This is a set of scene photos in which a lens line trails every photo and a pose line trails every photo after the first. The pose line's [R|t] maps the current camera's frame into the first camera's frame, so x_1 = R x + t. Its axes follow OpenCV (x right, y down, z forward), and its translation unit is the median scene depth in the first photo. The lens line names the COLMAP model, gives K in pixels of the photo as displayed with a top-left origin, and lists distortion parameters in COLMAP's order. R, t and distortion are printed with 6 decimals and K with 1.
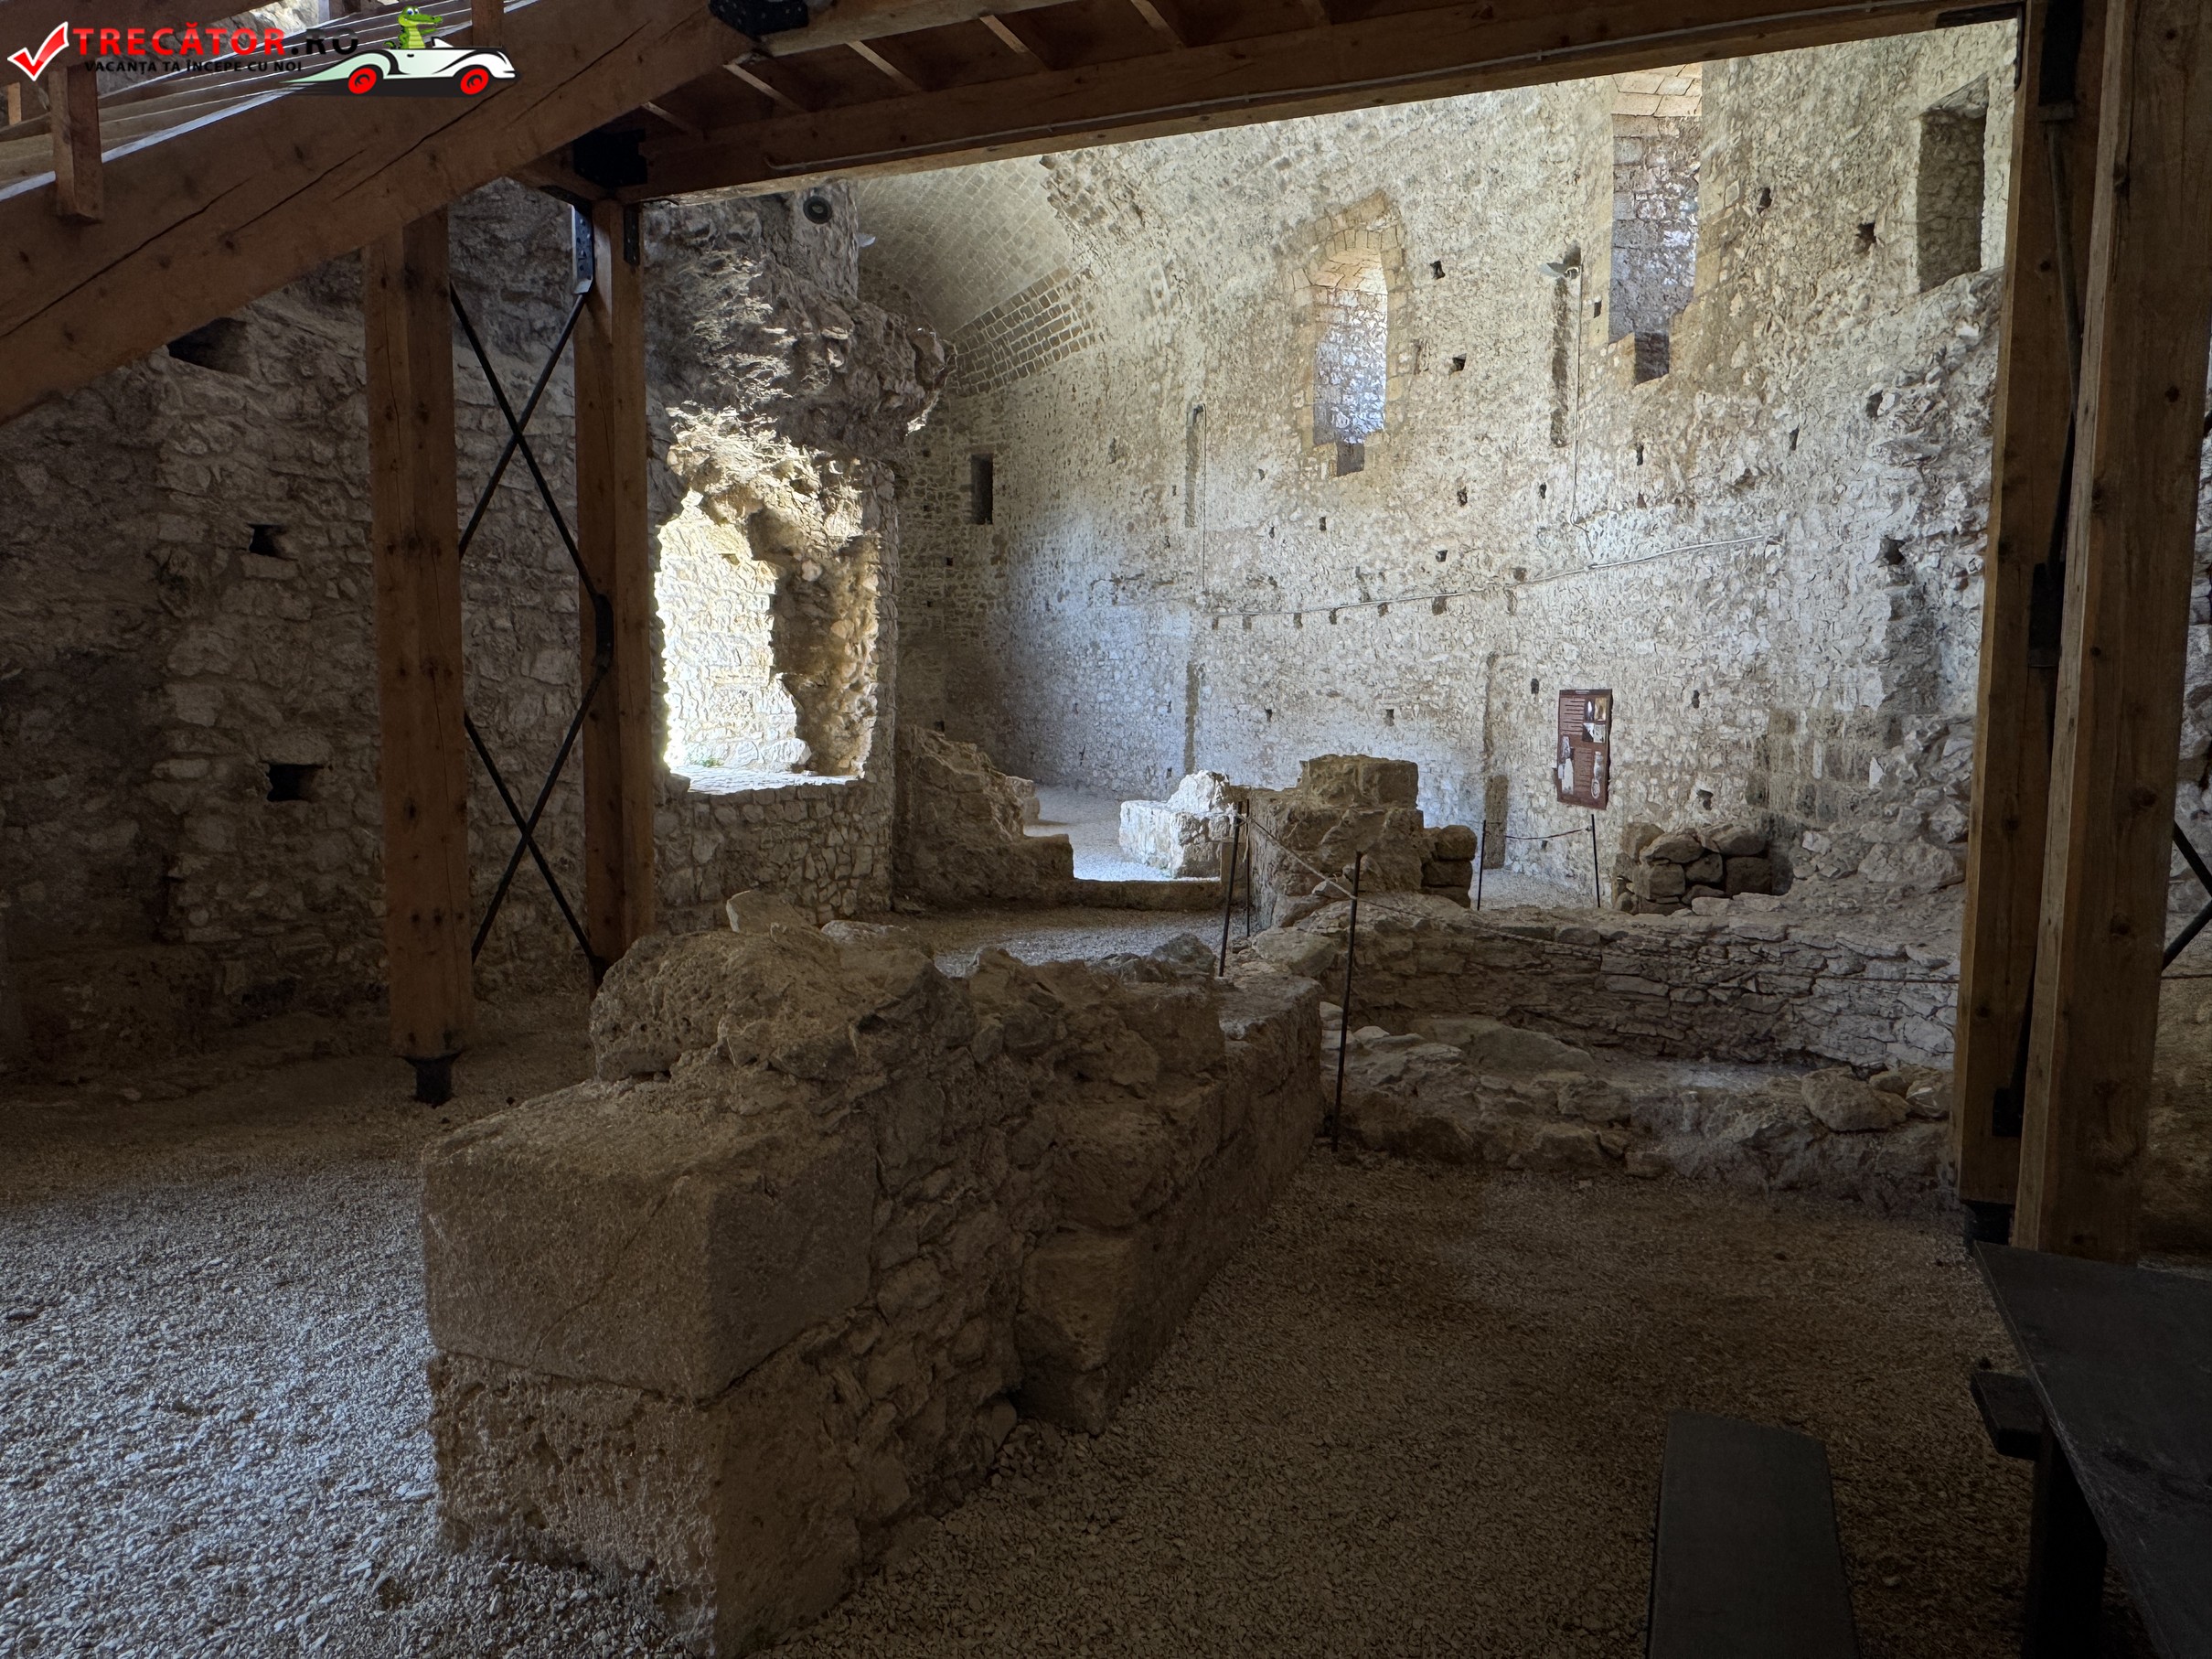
lens RADIAL K [[1496.8, 0, 1106.7], [0, 1496.8, 822.0], [0, 0, 1]] dist [-0.000288, -0.004207]
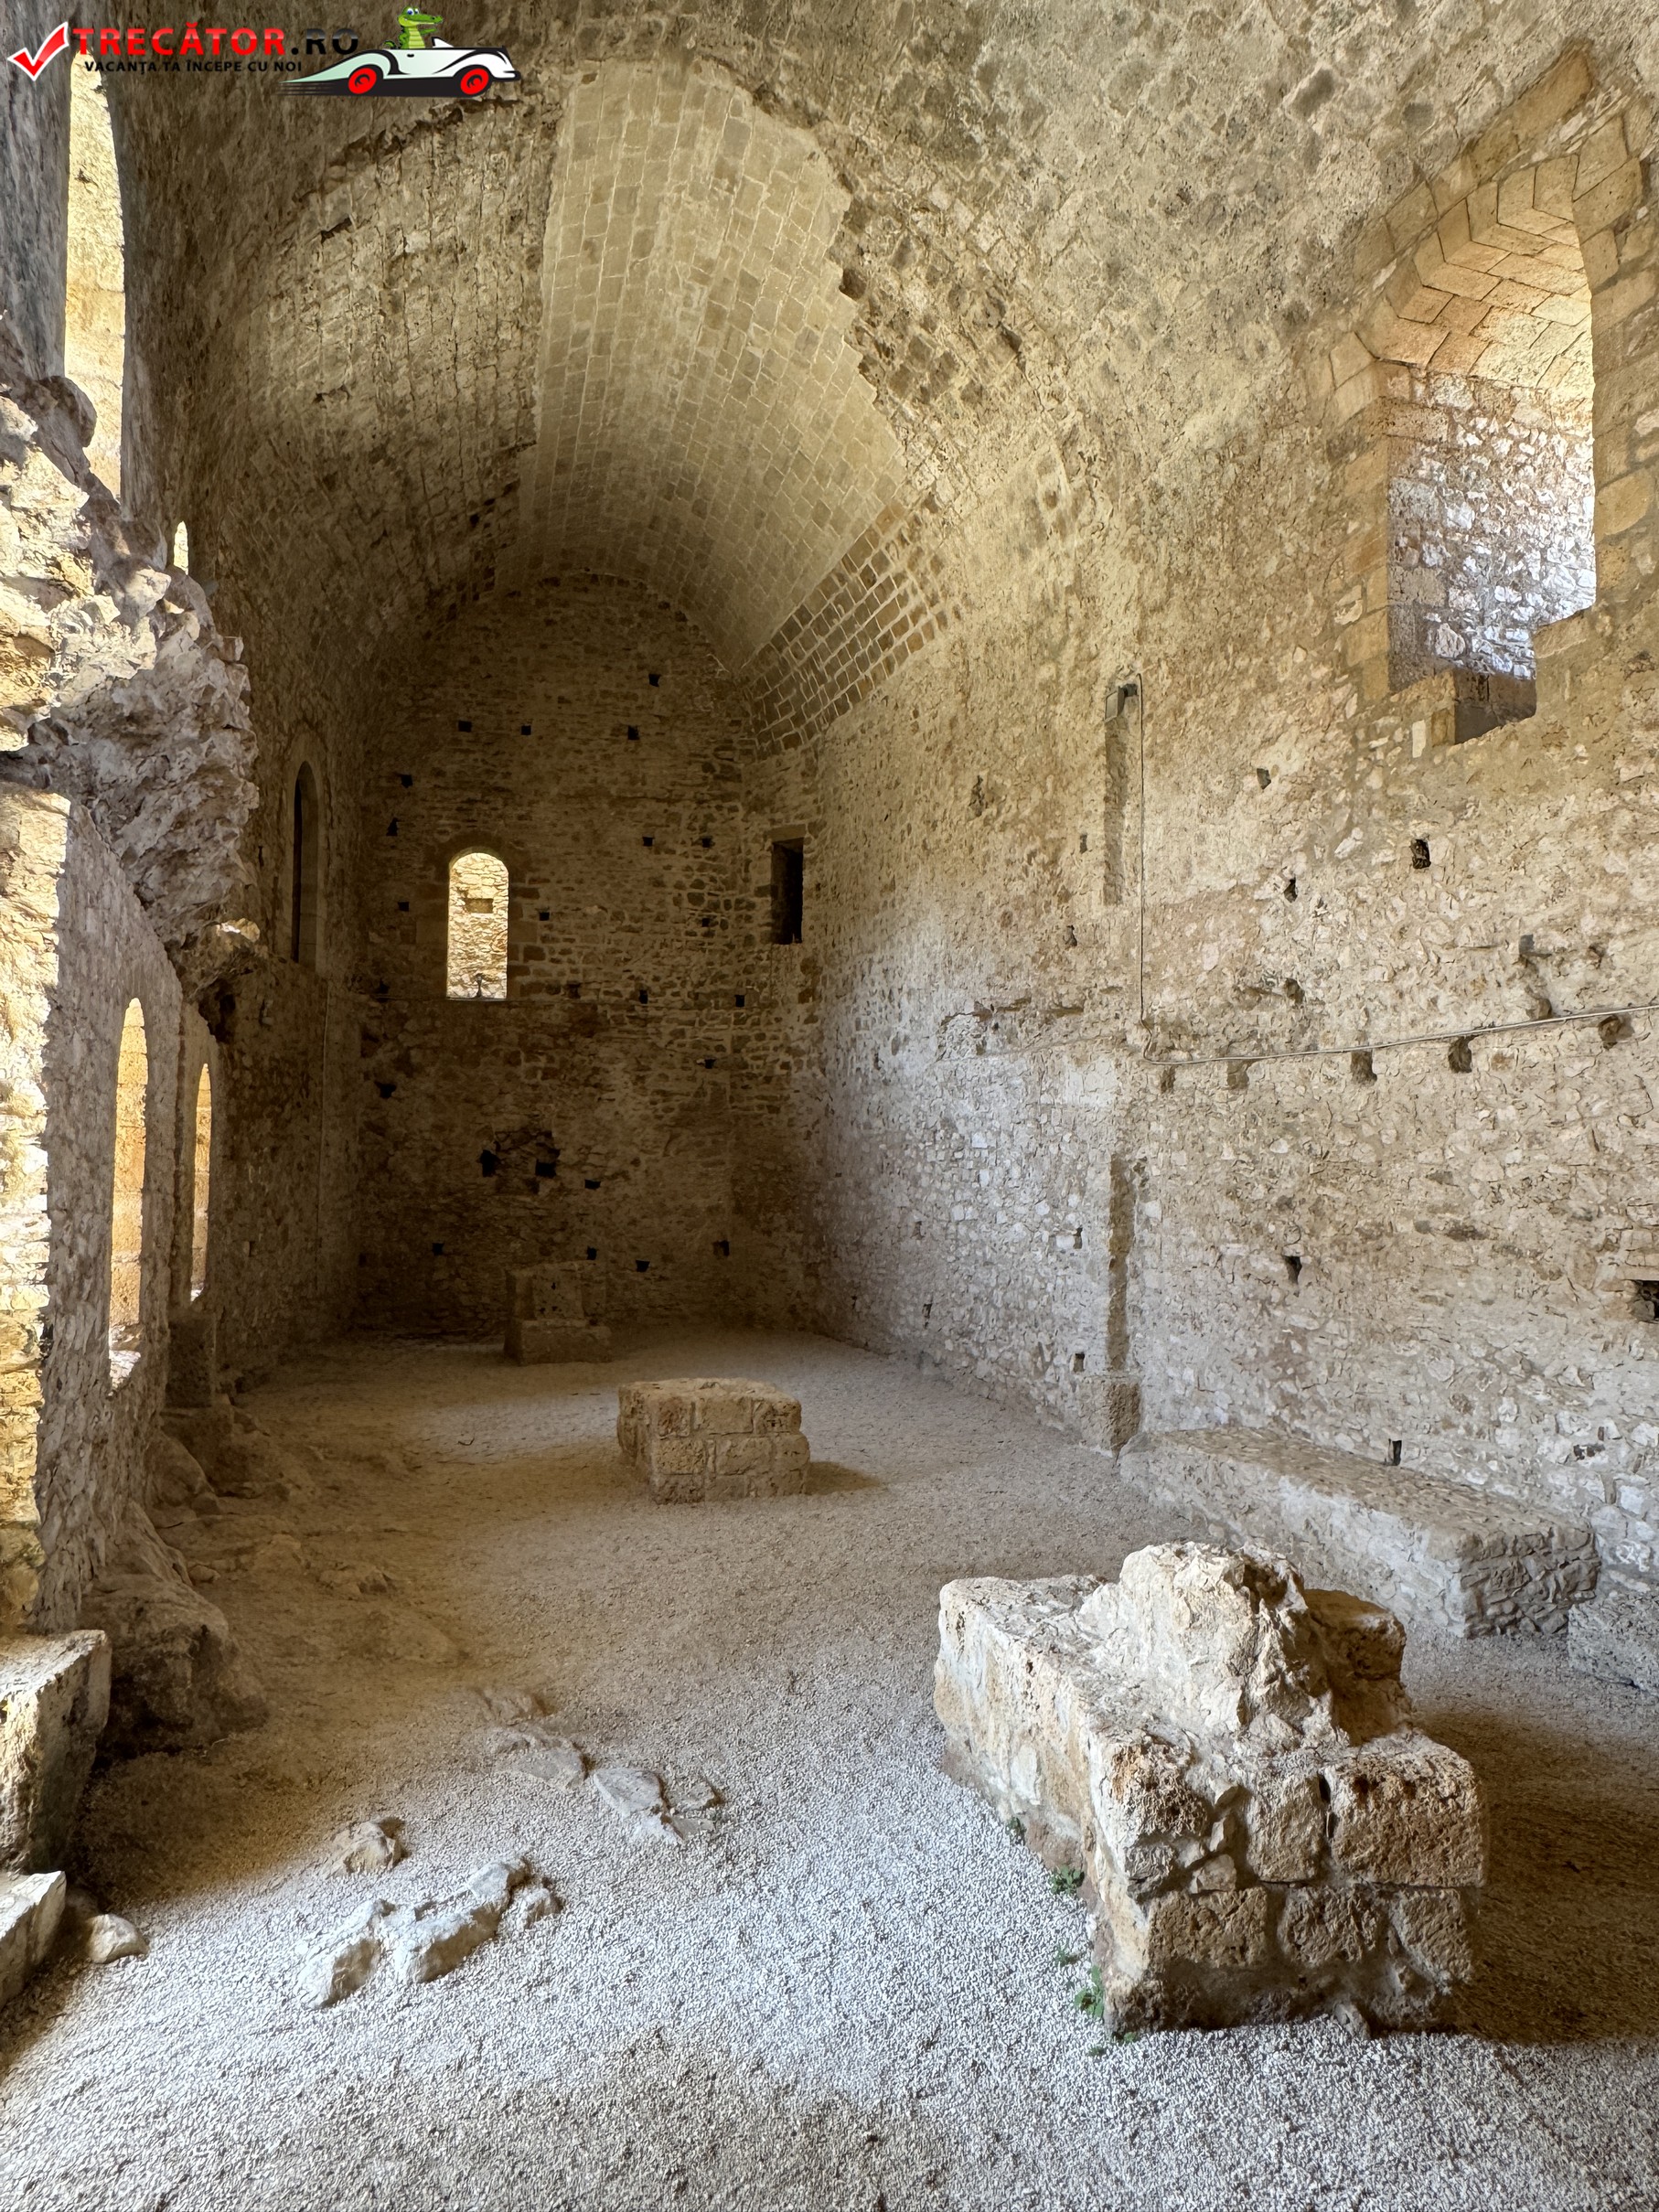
lens RADIAL K [[1496.8, 0, 835.1], [0, 1496.8, 1110.6], [0, 0, 1]] dist [-0.000288, -0.004207]
pose [[0.993218, -0.004252, -0.116186, 0.019118], [-0.010698, 0.991749, -0.127750, -0.056015], [0.115770, 0.128126, 0.984978, 0.485624]]
